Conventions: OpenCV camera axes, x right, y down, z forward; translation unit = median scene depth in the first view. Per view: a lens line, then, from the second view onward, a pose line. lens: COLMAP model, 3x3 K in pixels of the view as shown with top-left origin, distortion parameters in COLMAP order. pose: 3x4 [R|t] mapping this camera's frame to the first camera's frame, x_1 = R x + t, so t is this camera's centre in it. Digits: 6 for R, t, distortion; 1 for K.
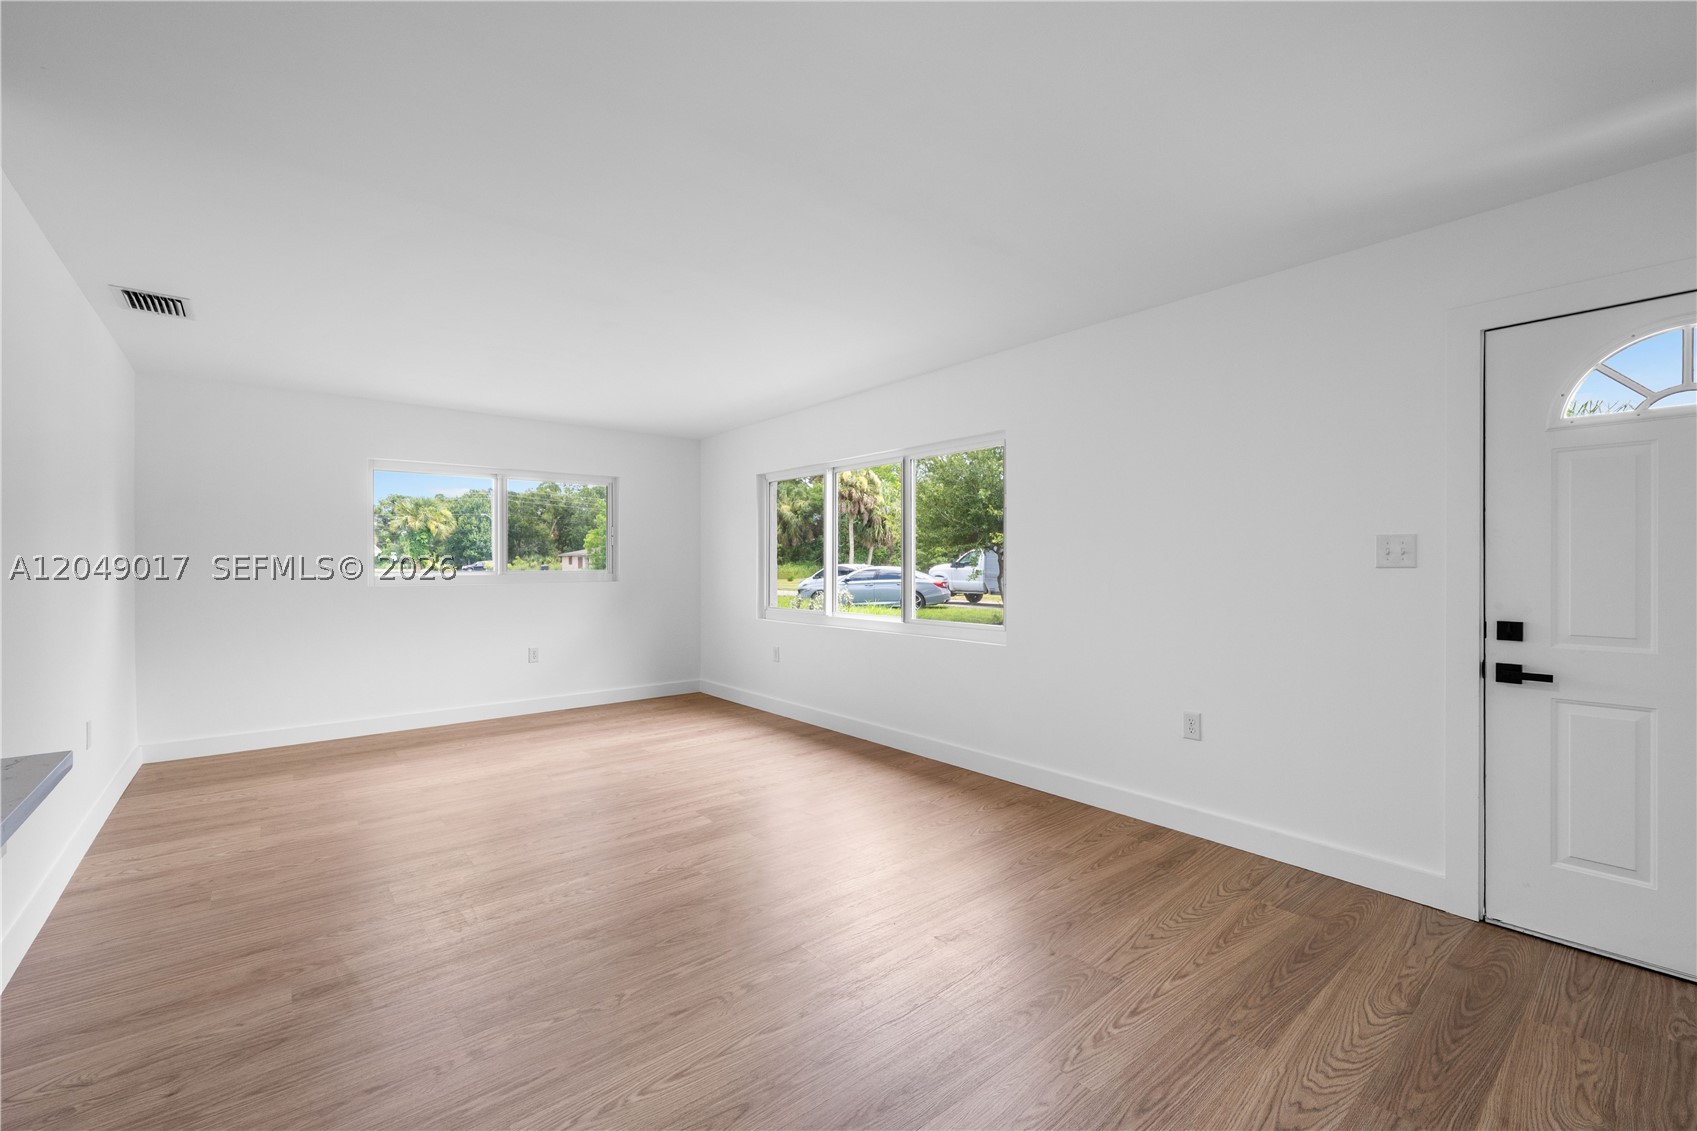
lens RADIAL K [[725.3, 0, 819.8], [0, 725.3, 604.7], [0, 0, 1]] dist [-0.000420, -0.000701]
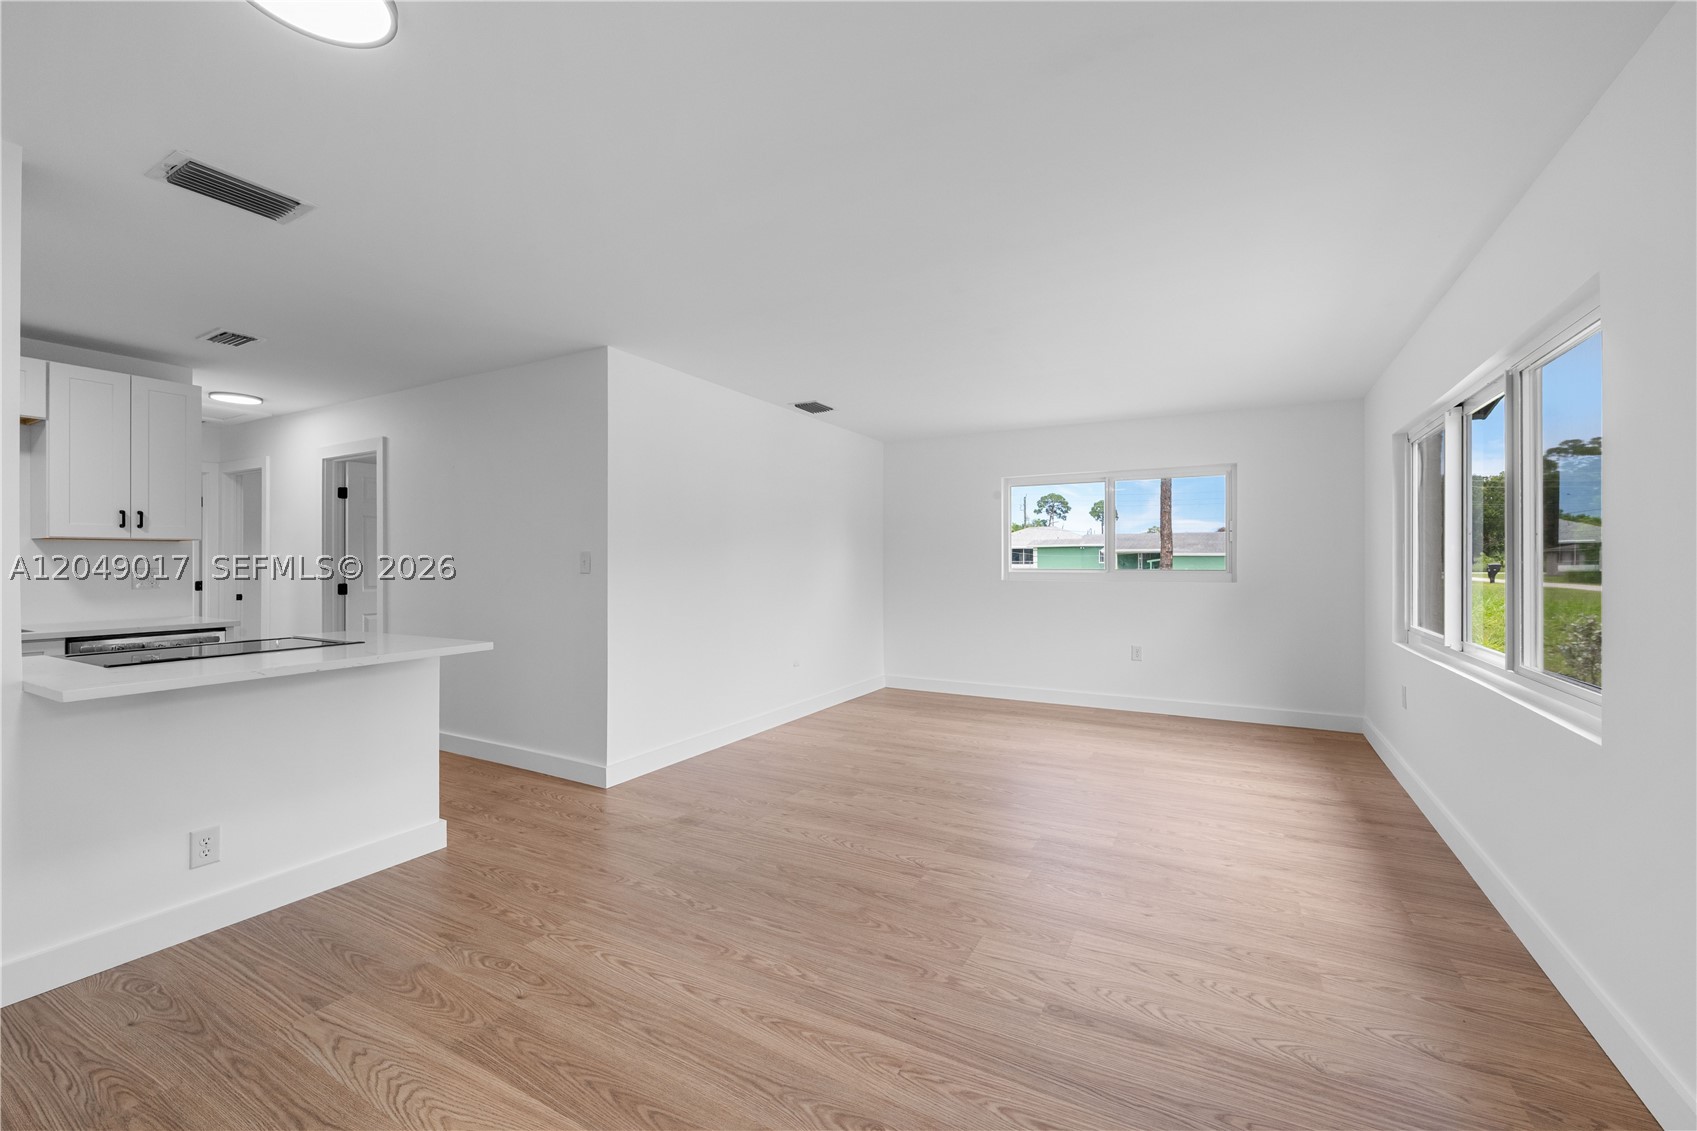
lens RADIAL K [[680.3, 0, 846.0], [0, 680.3, 560.3], [0, 0, 1]] dist [0.003966, -0.001163]
pose [[0.371008, -0.002222, -0.928627, 0.507991], [-0.051087, 0.998434, -0.022800, -0.025008], [0.927223, 0.055900, 0.370313, 0.417843]]
